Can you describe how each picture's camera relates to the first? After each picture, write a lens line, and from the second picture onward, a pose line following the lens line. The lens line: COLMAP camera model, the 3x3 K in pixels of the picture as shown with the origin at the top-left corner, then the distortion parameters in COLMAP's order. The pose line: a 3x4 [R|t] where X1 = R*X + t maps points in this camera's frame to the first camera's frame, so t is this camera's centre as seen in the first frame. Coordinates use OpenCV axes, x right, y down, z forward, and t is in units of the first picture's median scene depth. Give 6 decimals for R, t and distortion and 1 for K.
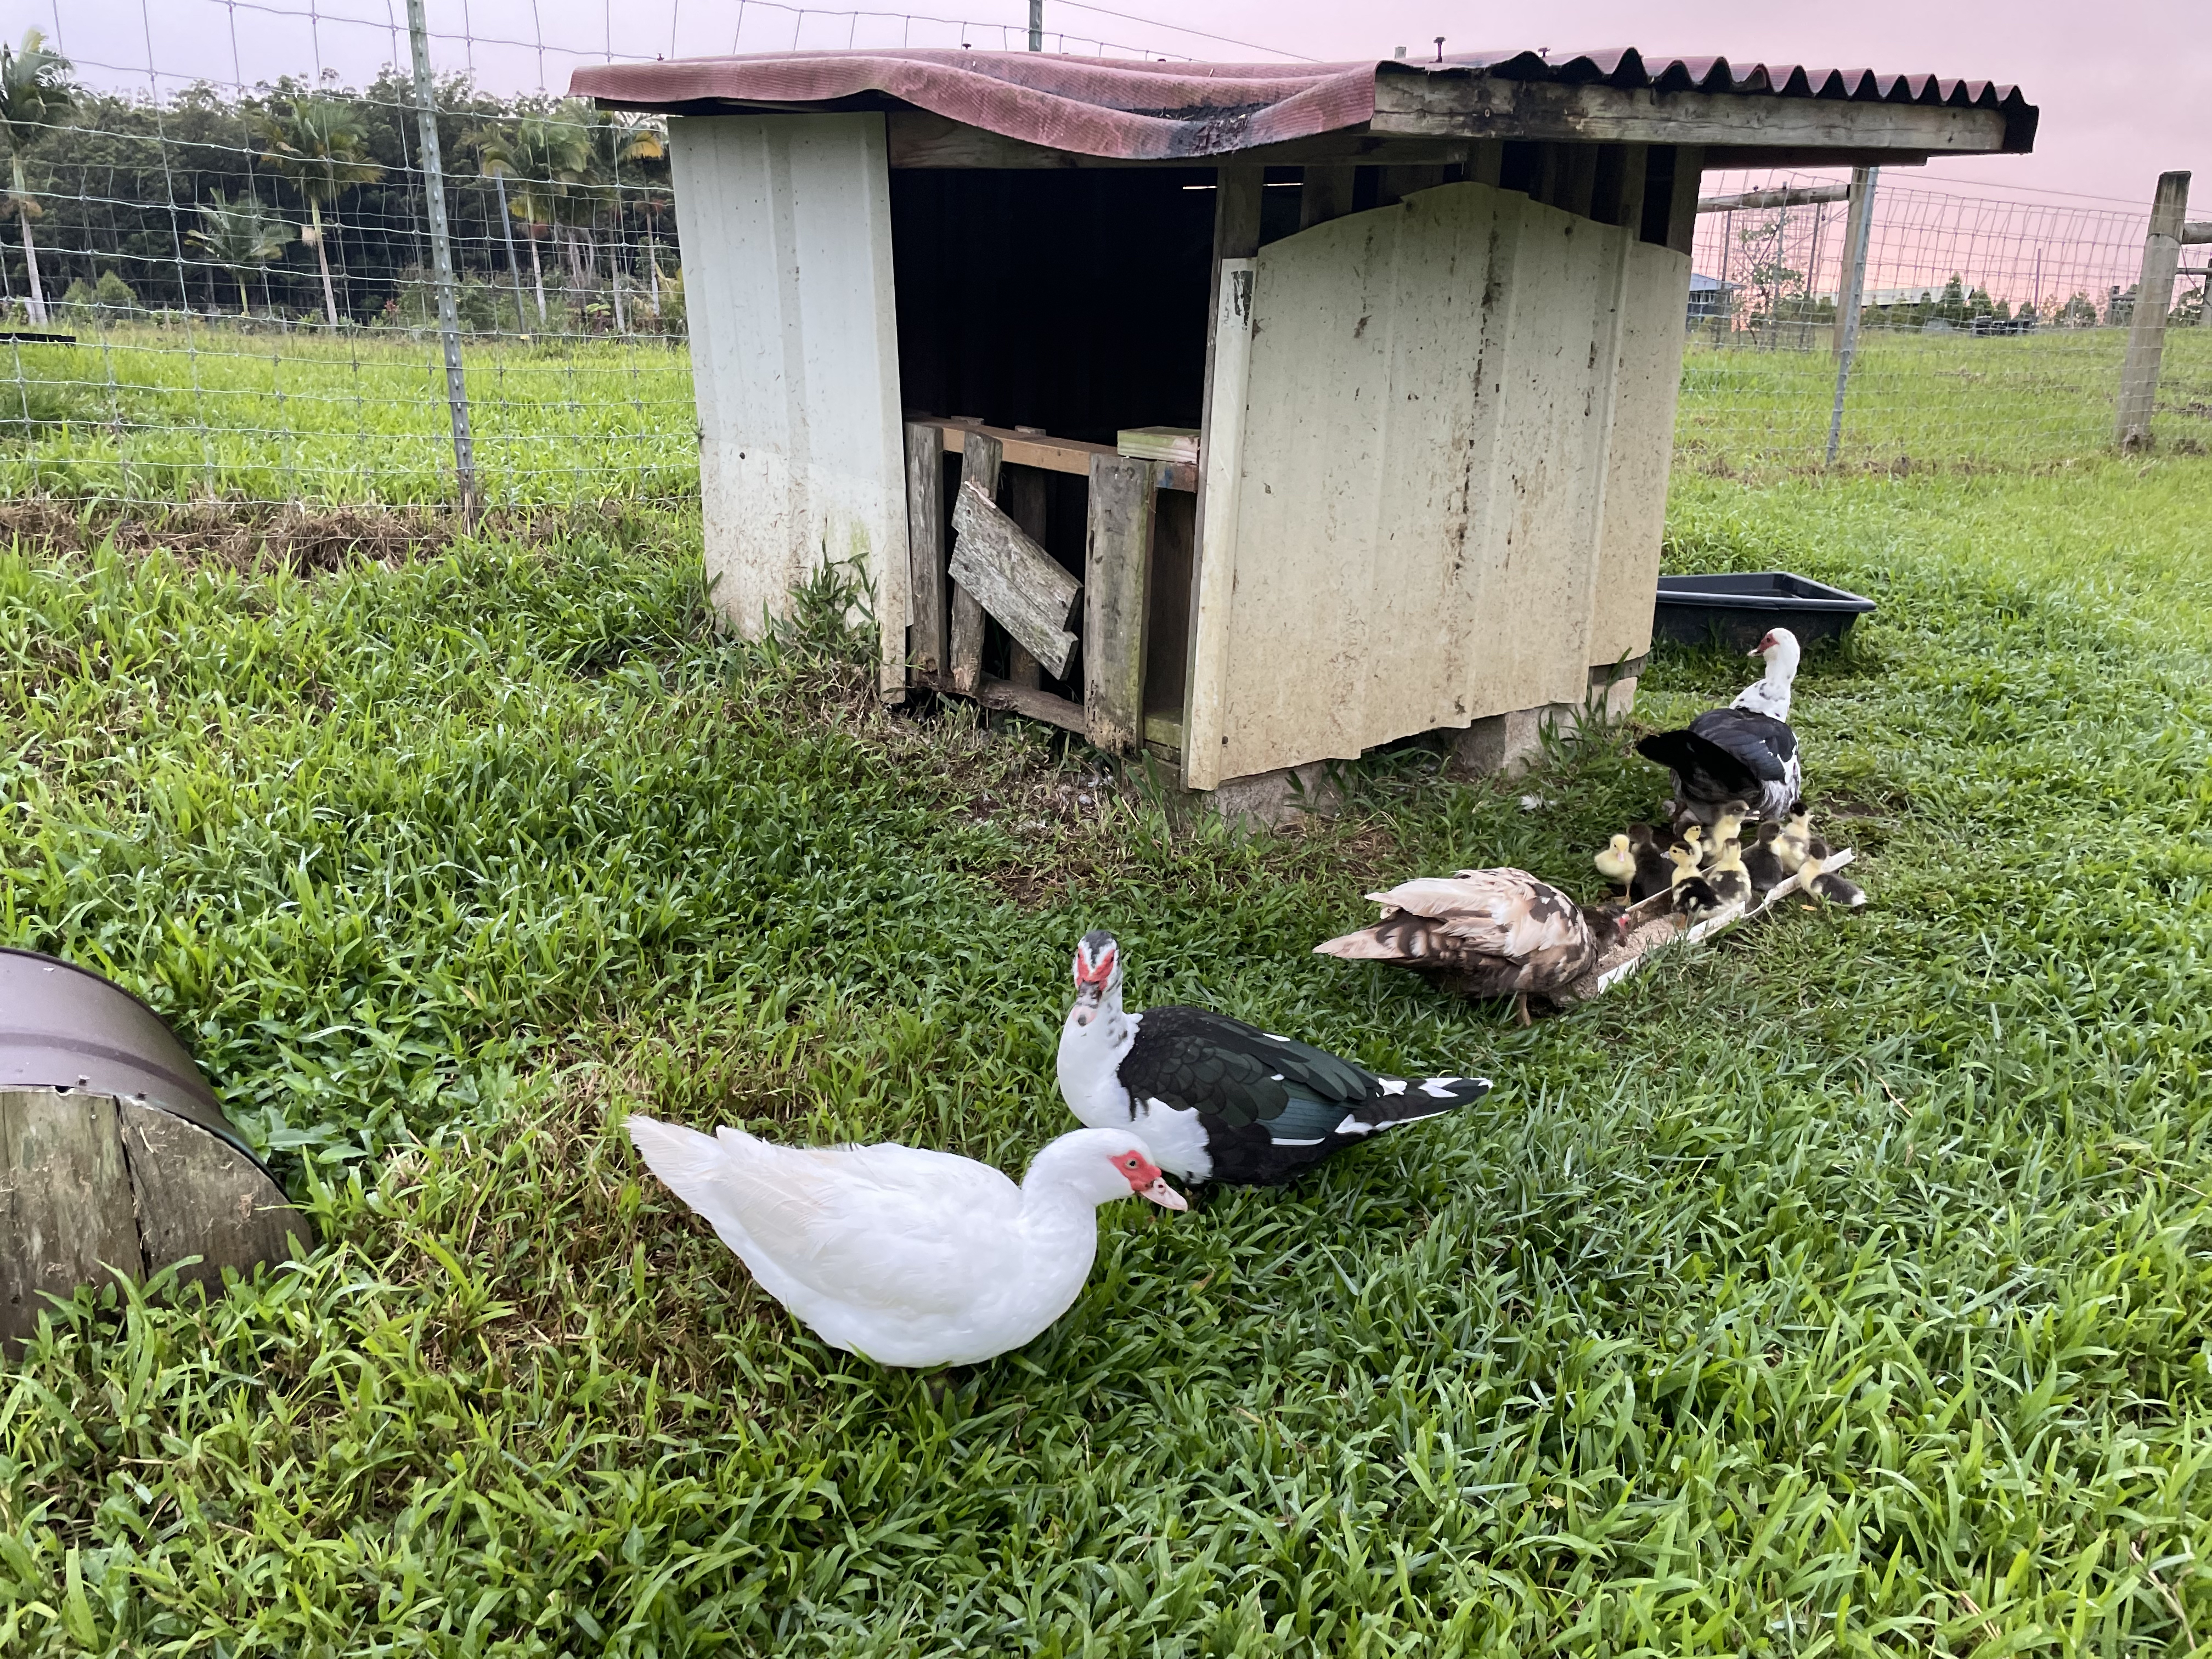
lens RADIAL K [[1678.8, 0, 1106.5], [0, 1678.8, 822.4], [0, 0, 1]] dist [0.080610, -0.114012]
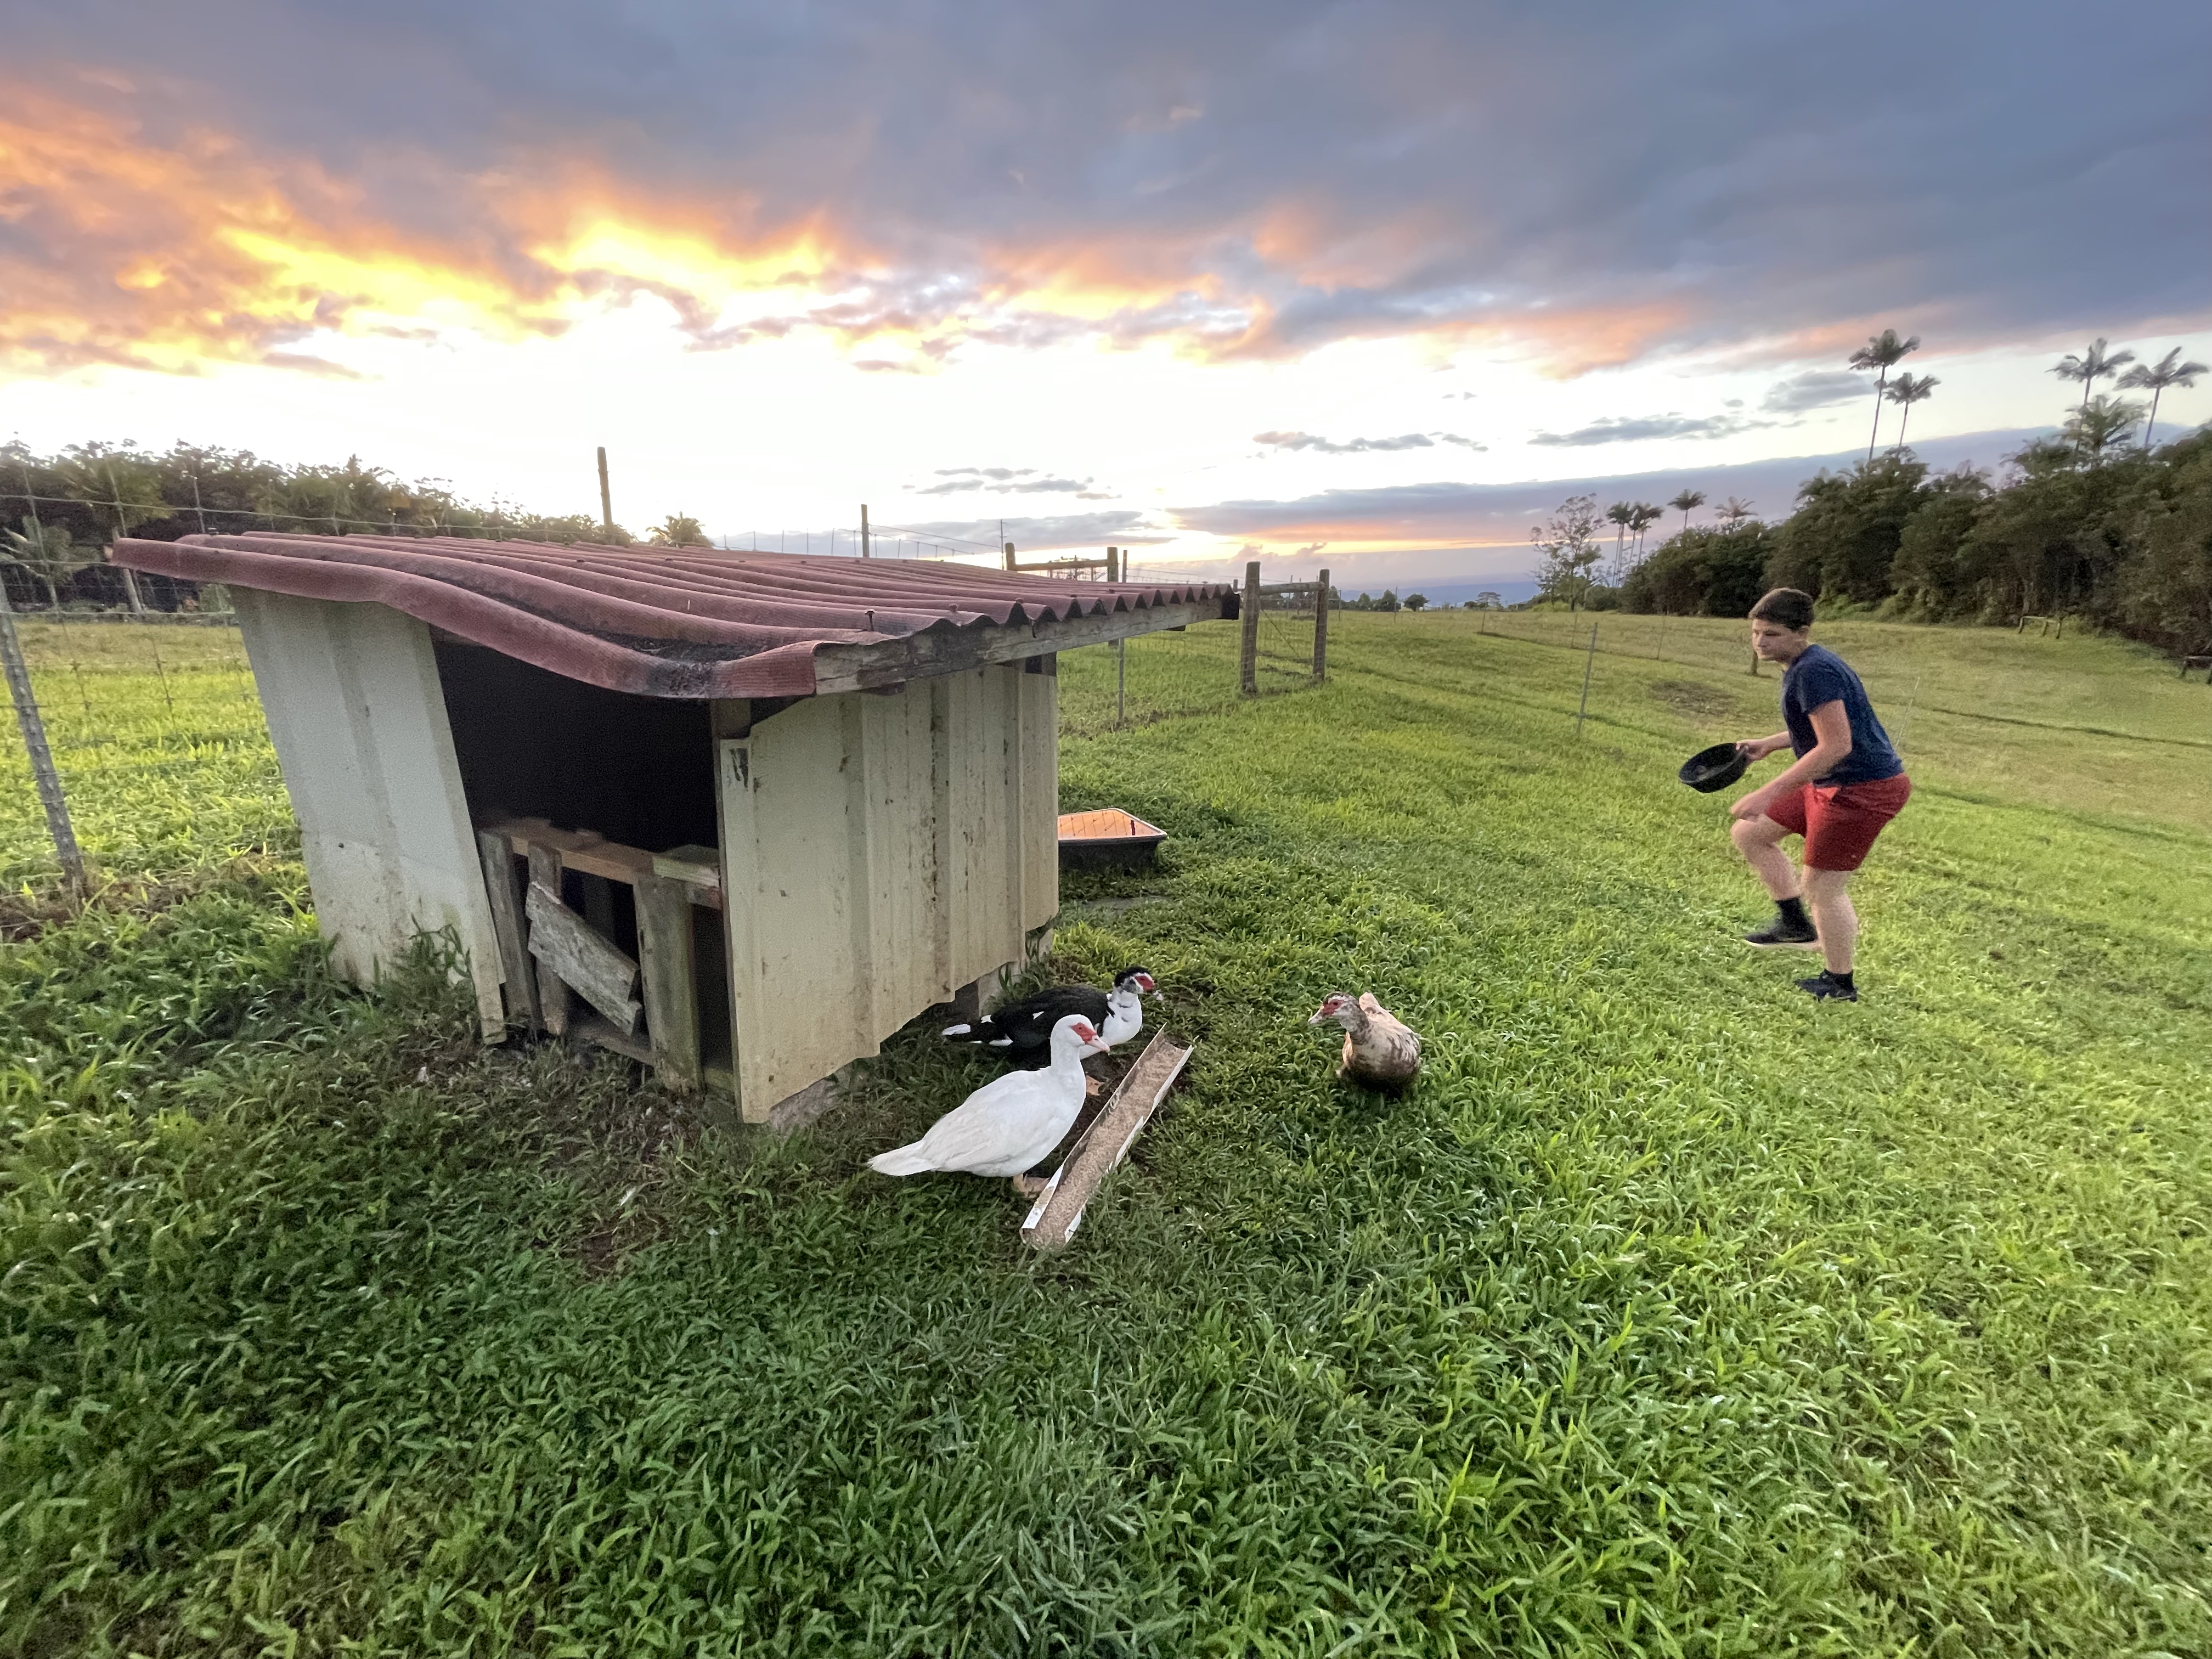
lens RADIAL K [[902.1, 0, 1106.0], [0, 902.1, 829.5], [0, 0, 1]] dist [-0.000476, -0.000102]
pose [[0.923913, -0.094805, 0.370670, 0.065495], [0.112797, 0.993248, -0.027111, -0.180262], [-0.365597, 0.066858, 0.928369, 0.233311]]
